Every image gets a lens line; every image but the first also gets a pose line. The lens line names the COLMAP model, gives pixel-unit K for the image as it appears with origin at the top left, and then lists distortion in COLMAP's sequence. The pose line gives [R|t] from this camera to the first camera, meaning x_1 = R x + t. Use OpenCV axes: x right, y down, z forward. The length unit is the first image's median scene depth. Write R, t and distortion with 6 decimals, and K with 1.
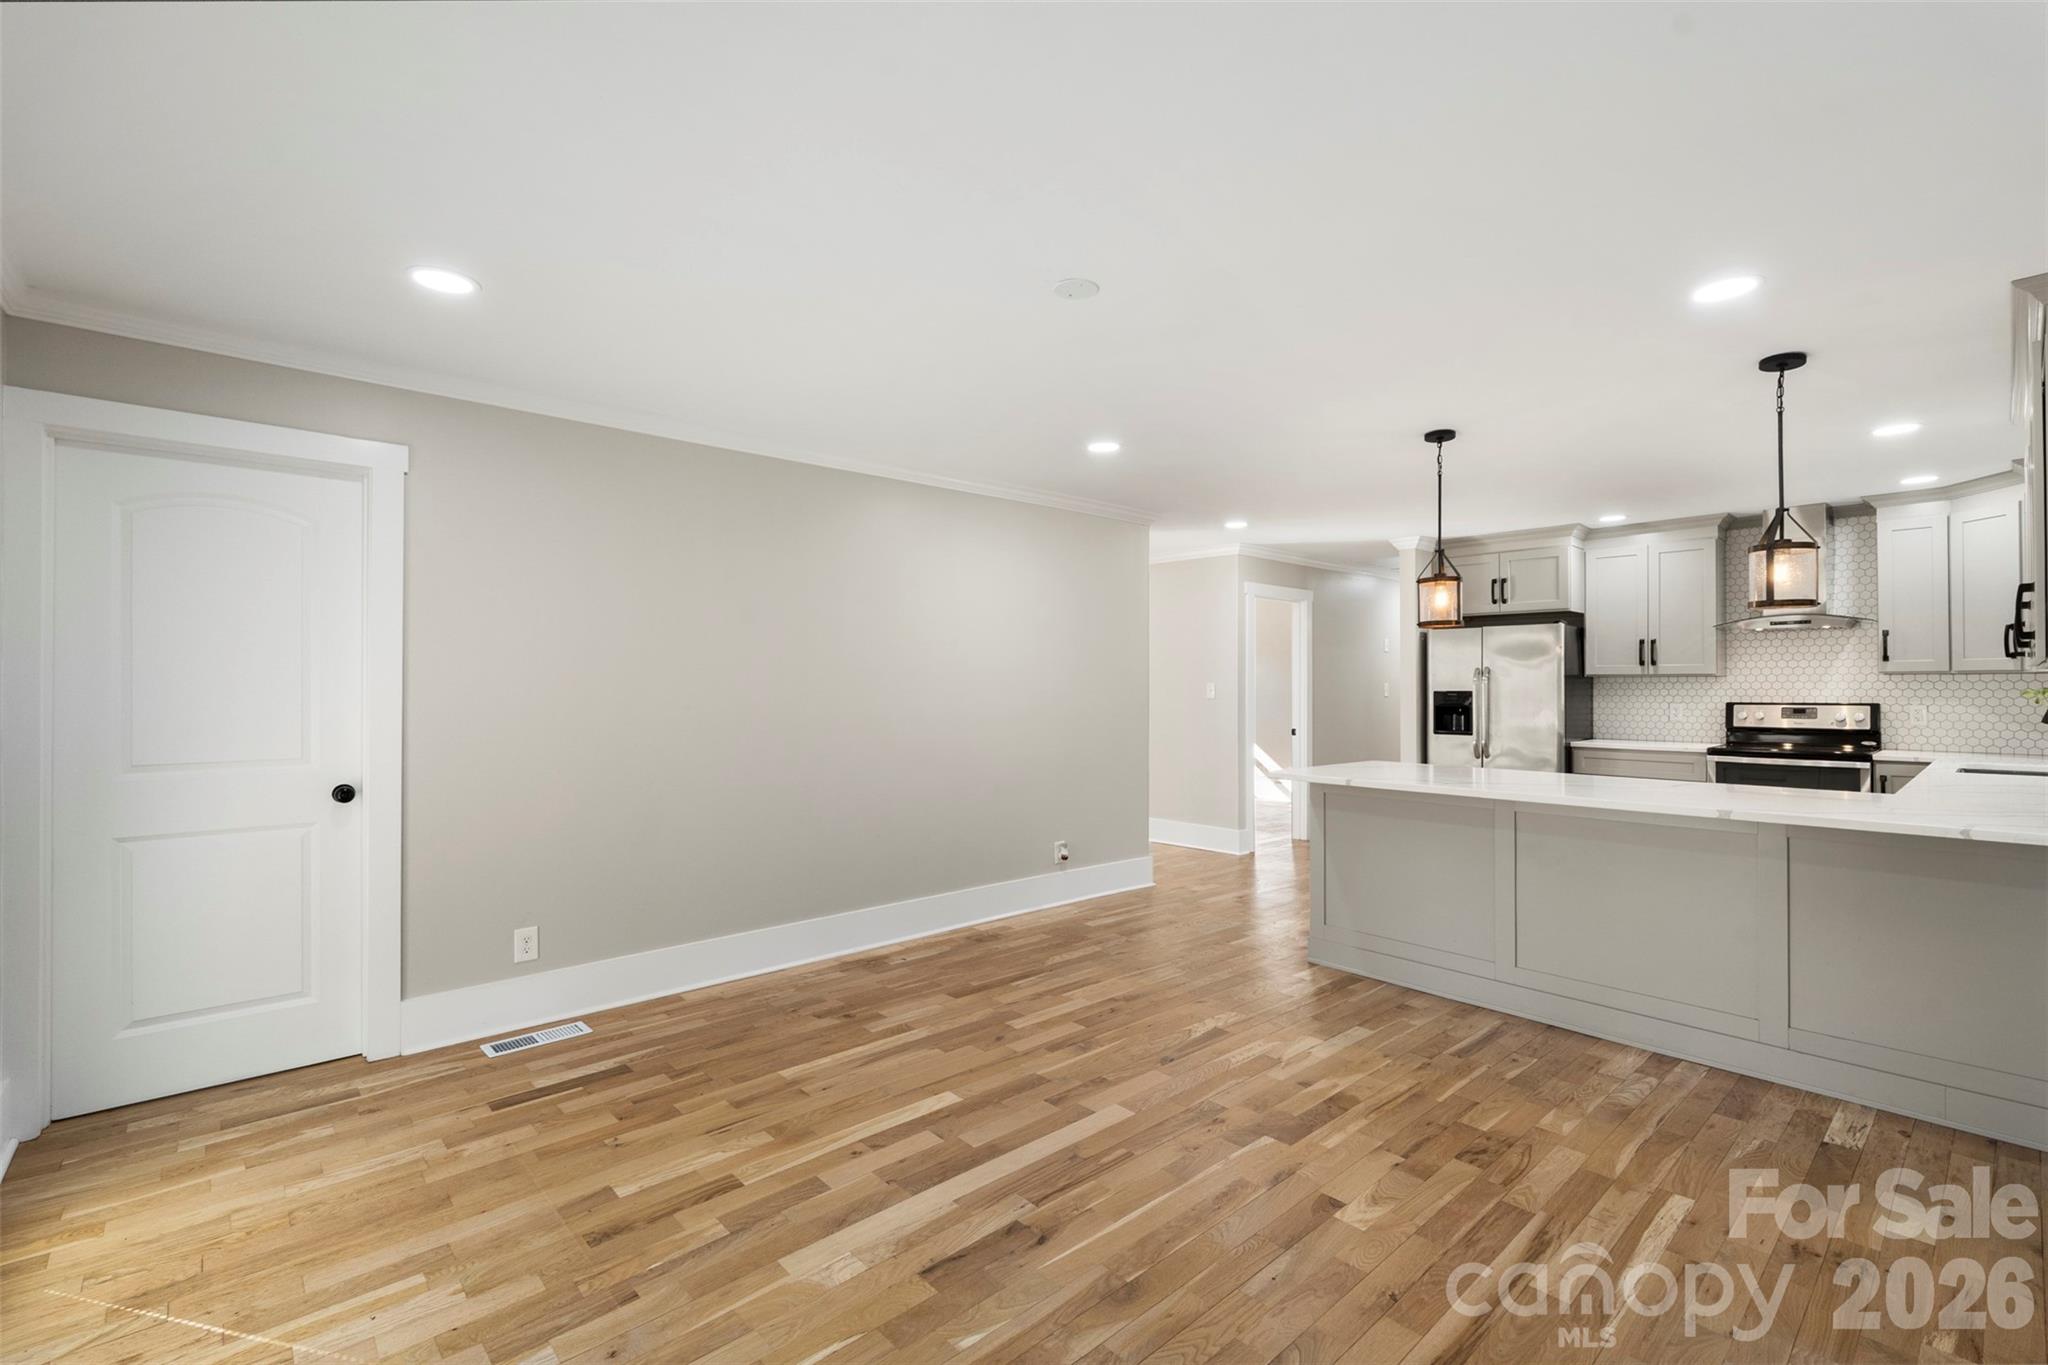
lens RADIAL K [[911.1, 0, 1036.6], [0, 911.1, 683.5], [0, 0, 1]] dist [-0.003859, -0.000031]
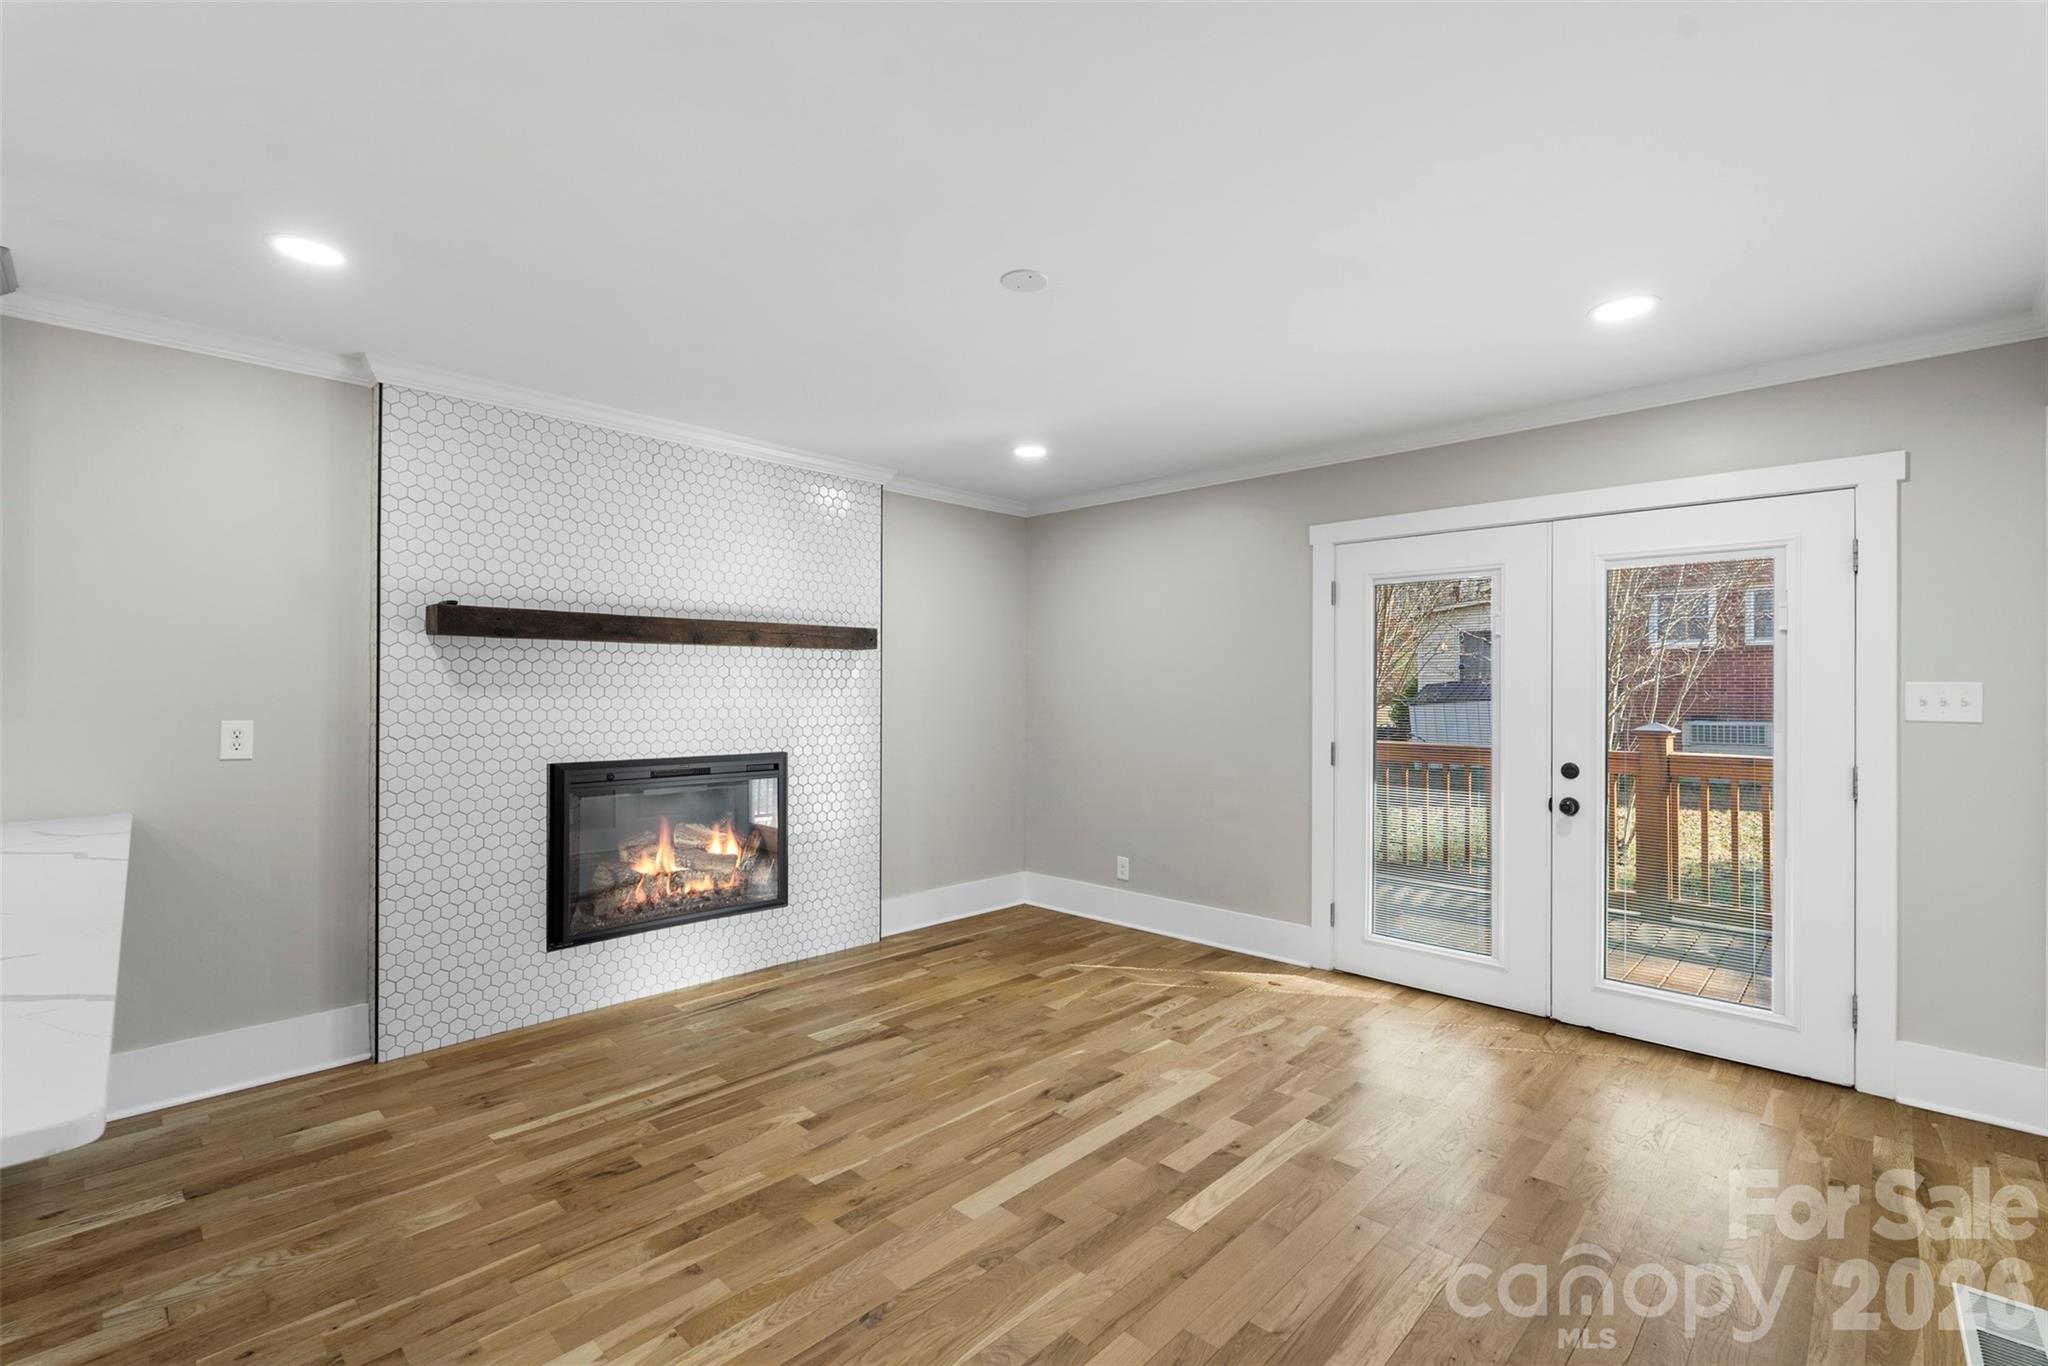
lens RADIAL K [[911.1, 0, 1031.3], [0, 911.1, 680.2], [0, 0, 1]] dist [-0.003859, -0.000031]
pose [[-0.998153, -0.002584, -0.060695, 0.096547], [-0.002121, 0.999968, -0.007698, -0.002151], [0.060713, -0.007555, -0.998127, 2.017932]]
